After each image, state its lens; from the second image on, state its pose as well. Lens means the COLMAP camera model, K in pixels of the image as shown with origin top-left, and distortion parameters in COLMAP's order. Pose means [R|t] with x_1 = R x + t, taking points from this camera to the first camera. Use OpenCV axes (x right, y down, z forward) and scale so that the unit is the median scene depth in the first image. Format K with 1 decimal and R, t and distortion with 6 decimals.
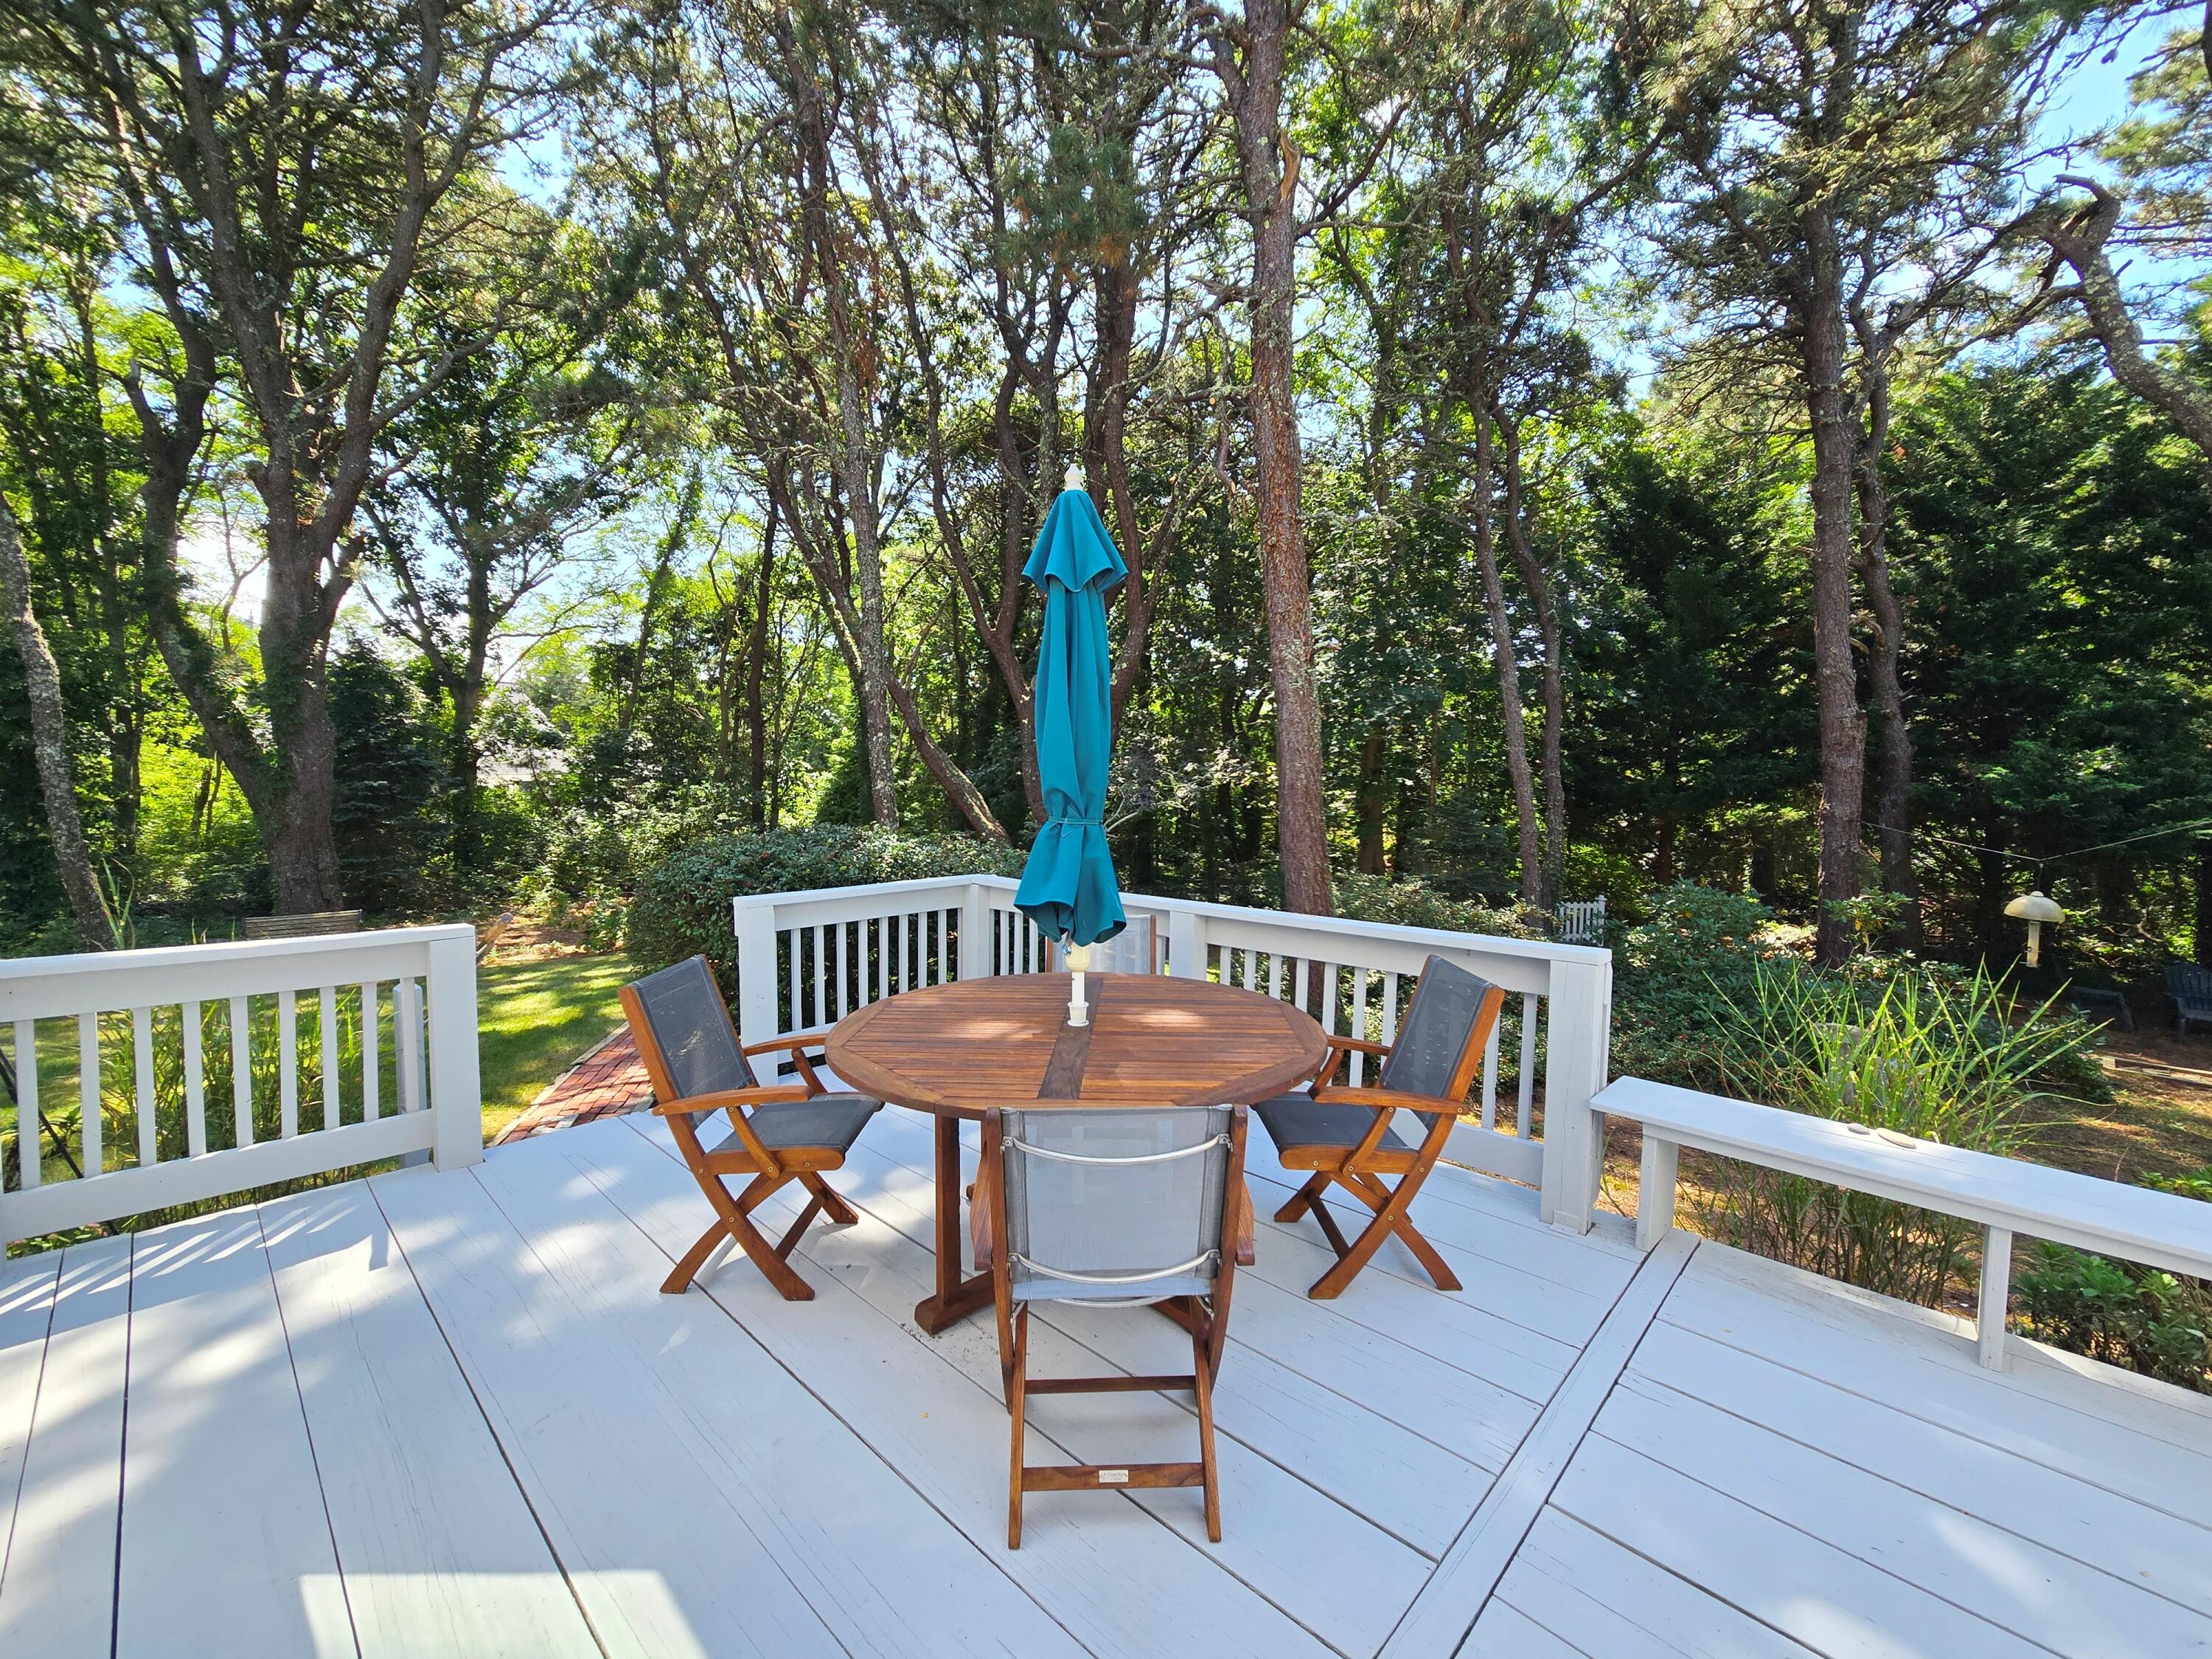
lens RADIAL K [[915.9, 0, 1101.7], [0, 915.9, 815.4], [0, 0, 1]] dist [0.002338, -0.000776]
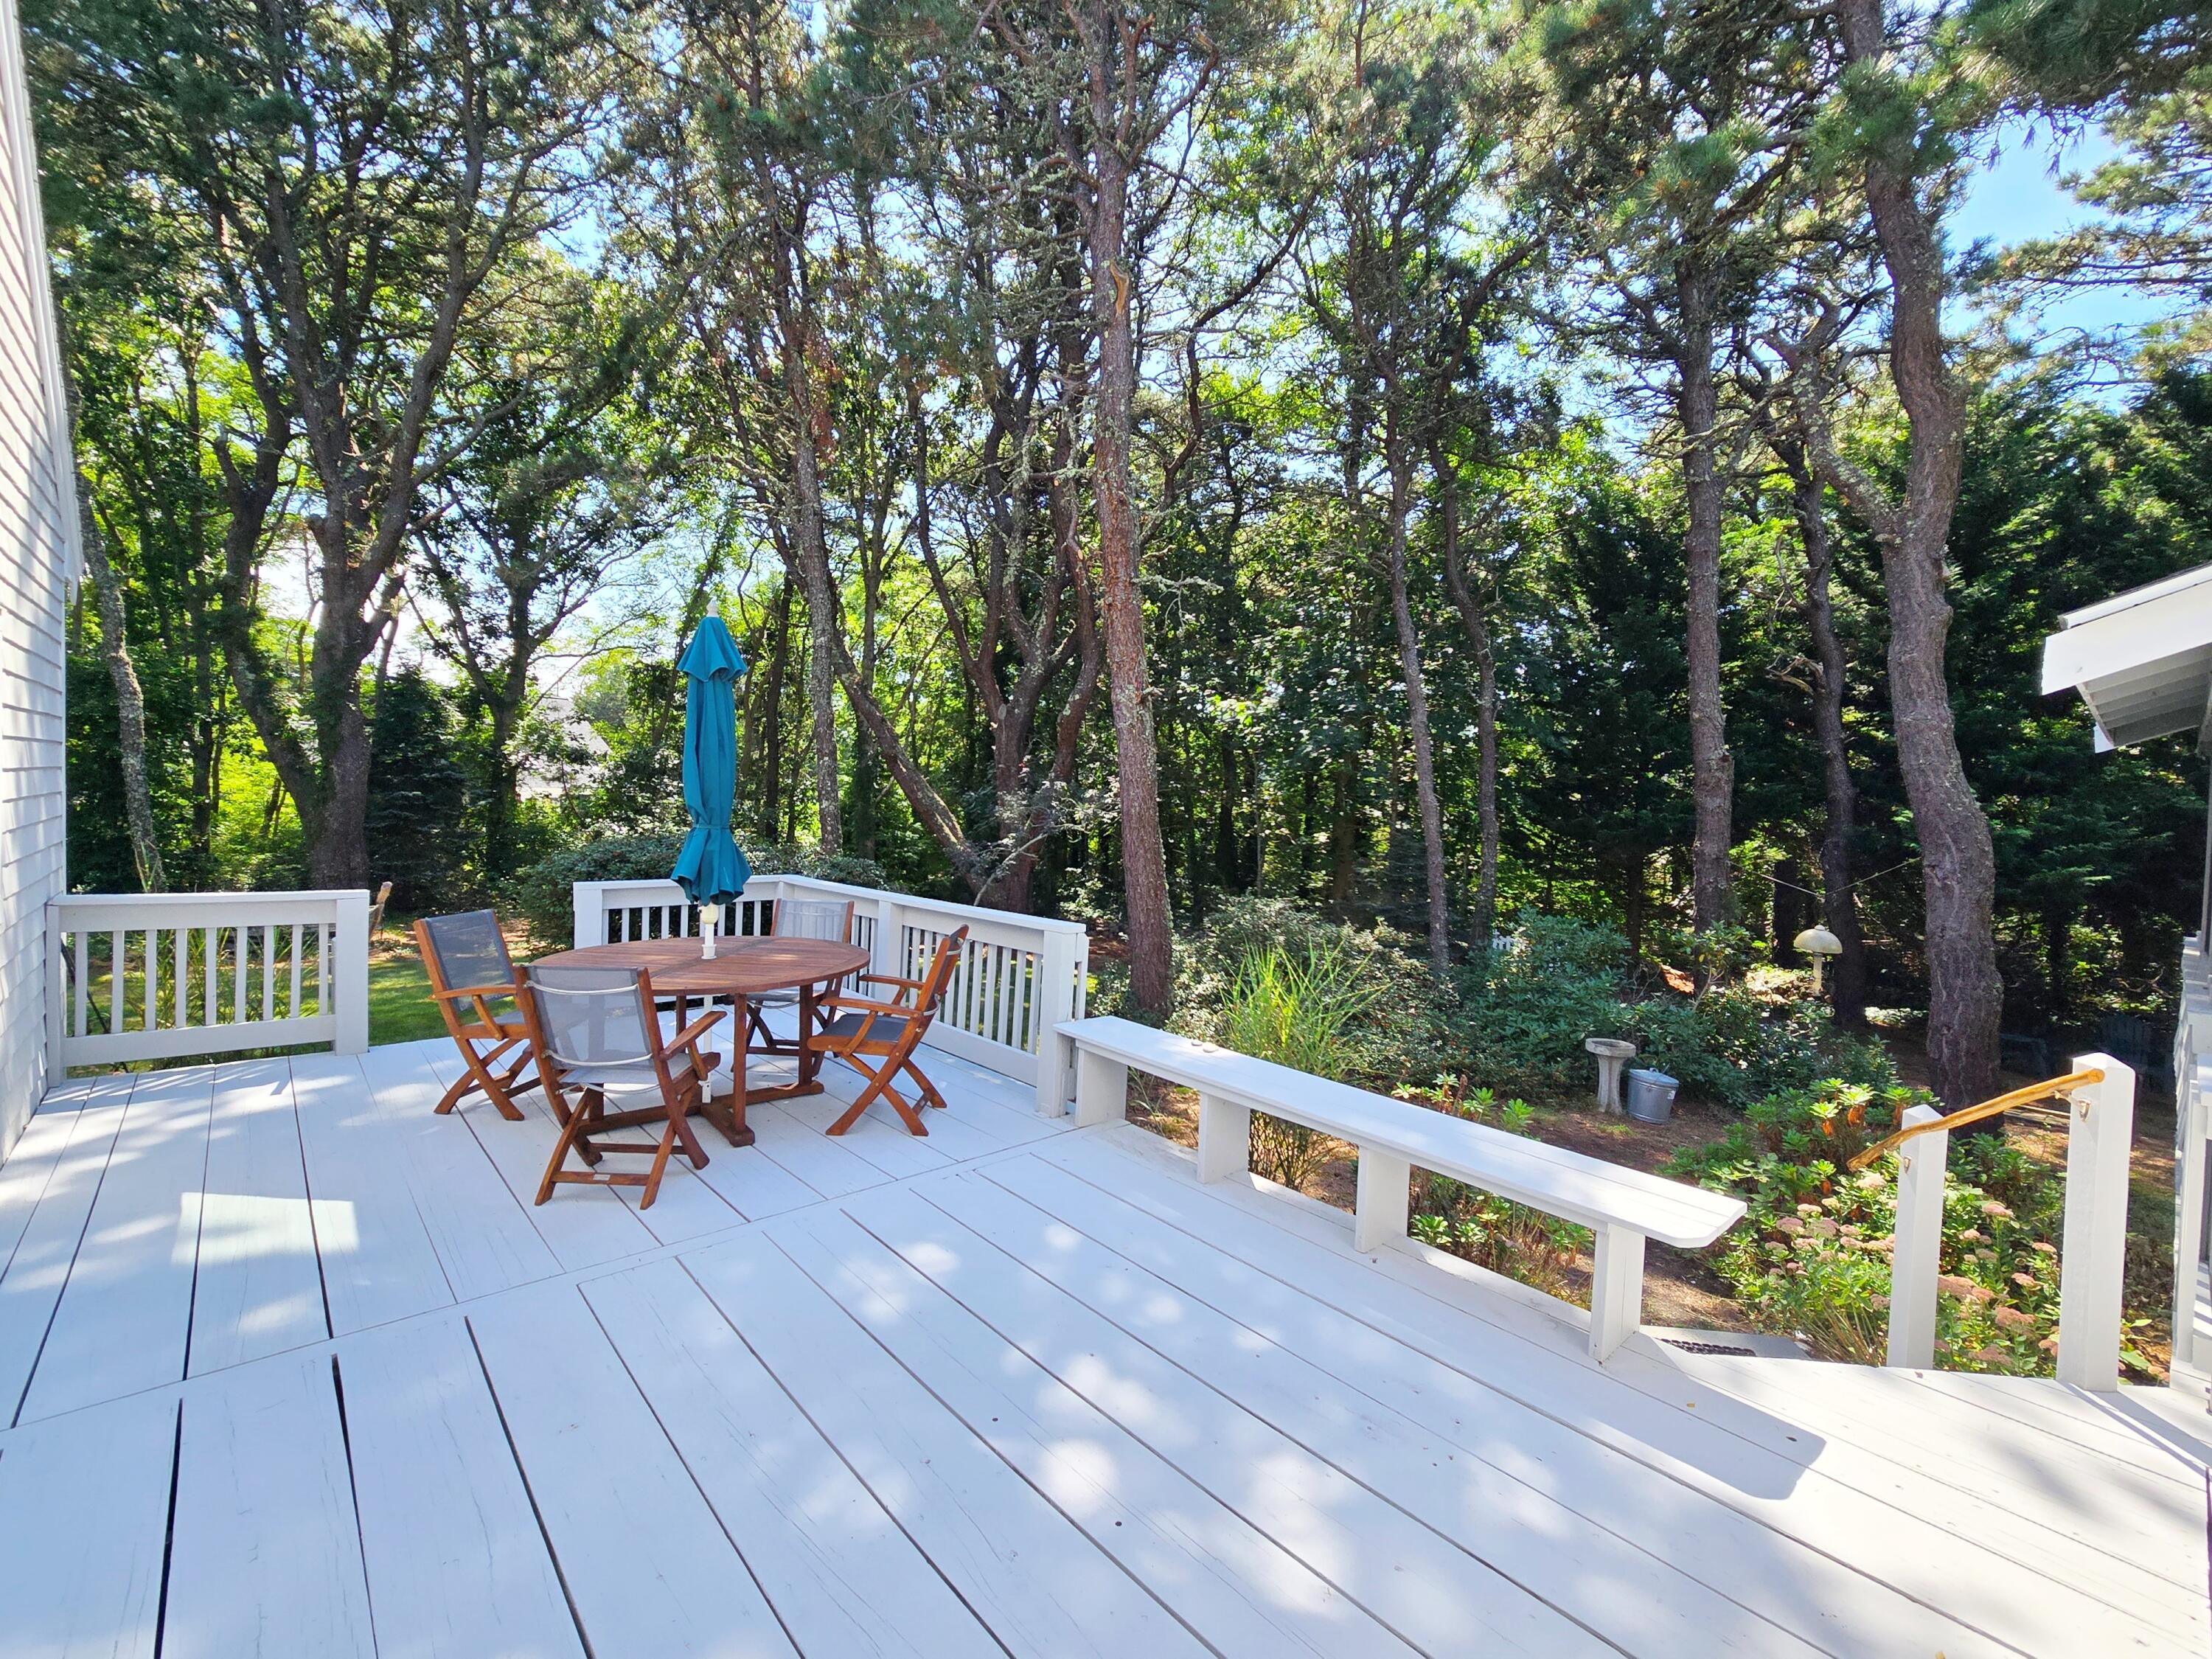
lens RADIAL K [[964.4, 0, 1108.0], [0, 964.4, 817.8], [0, 0, 1]] dist [-0.001347, -0.000886]
pose [[0.997226, 0.022334, -0.071002, 0.097681], [-0.024116, 0.999413, -0.024347, 0.001710], [0.070416, 0.025992, 0.997179, -0.074828]]
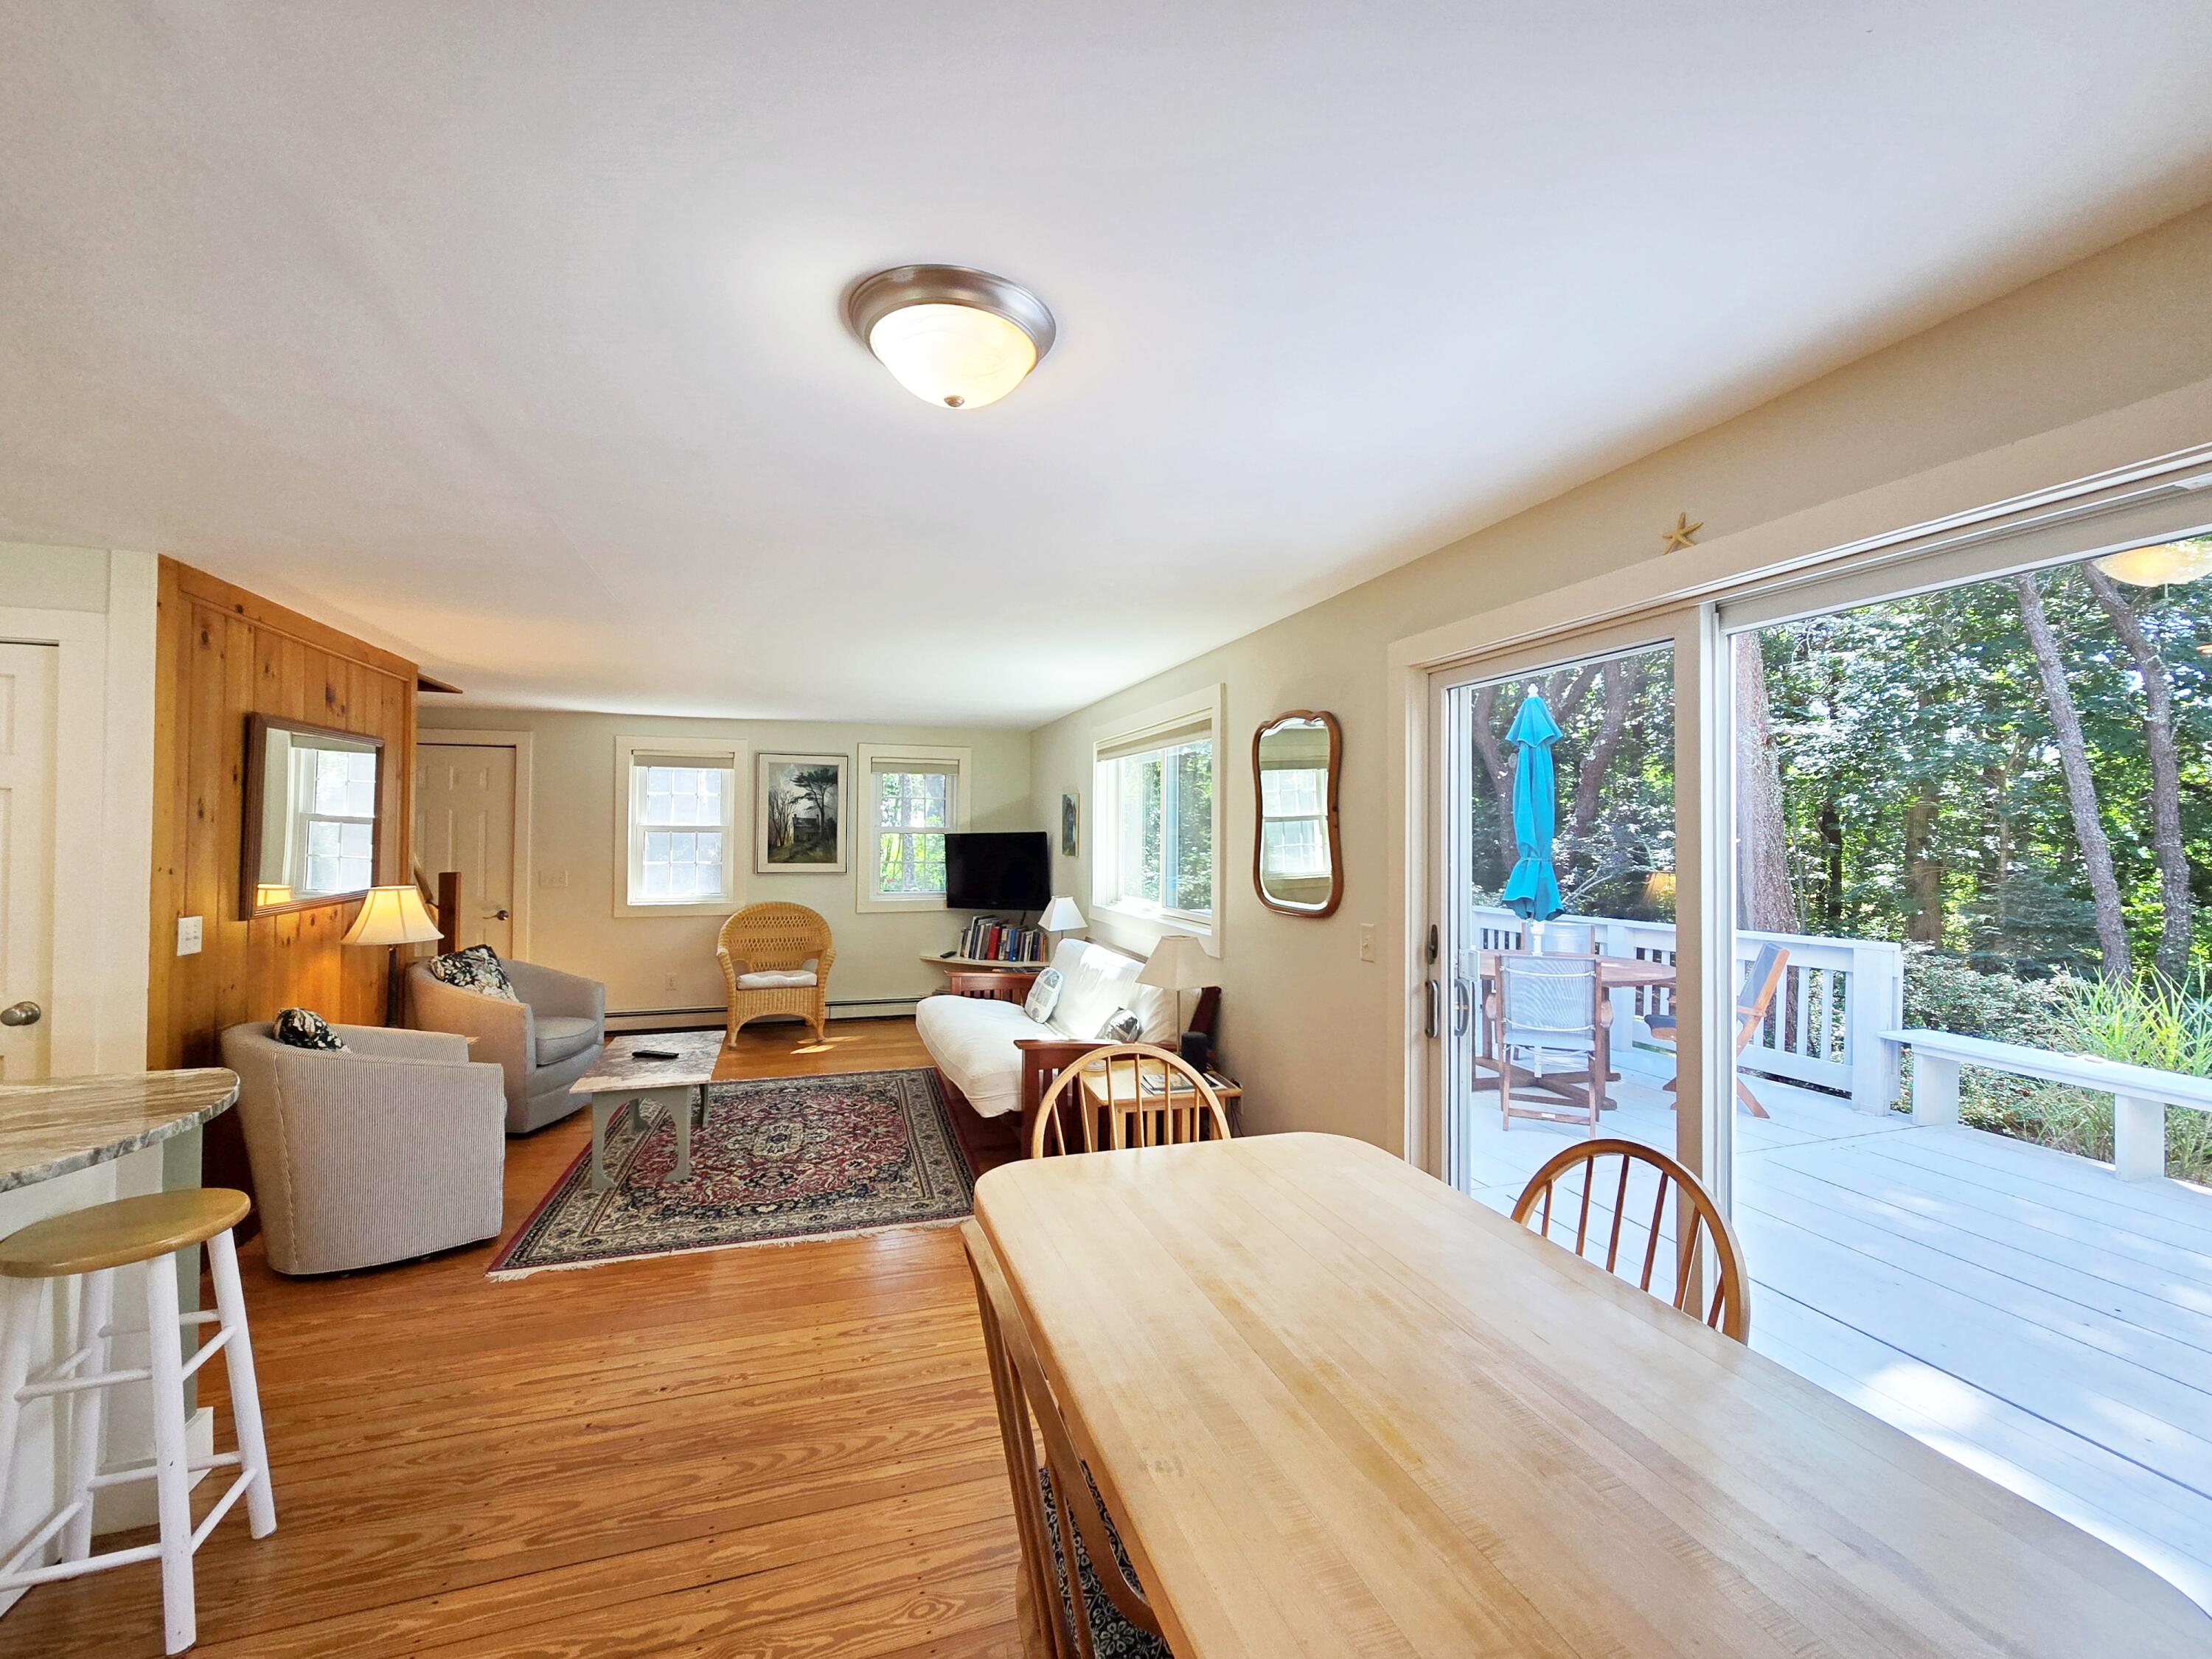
lens RADIAL K [[915.9, 0, 1105.5], [0, 915.9, 824.6], [0, 0, 1]] dist [0.002338, -0.000776]
pose [[0.884583, -0.011352, -0.466245, 0.010595], [-0.021113, 0.997704, -0.064349, 0.009916], [0.465905, 0.066766, 0.882312, -0.153613]]
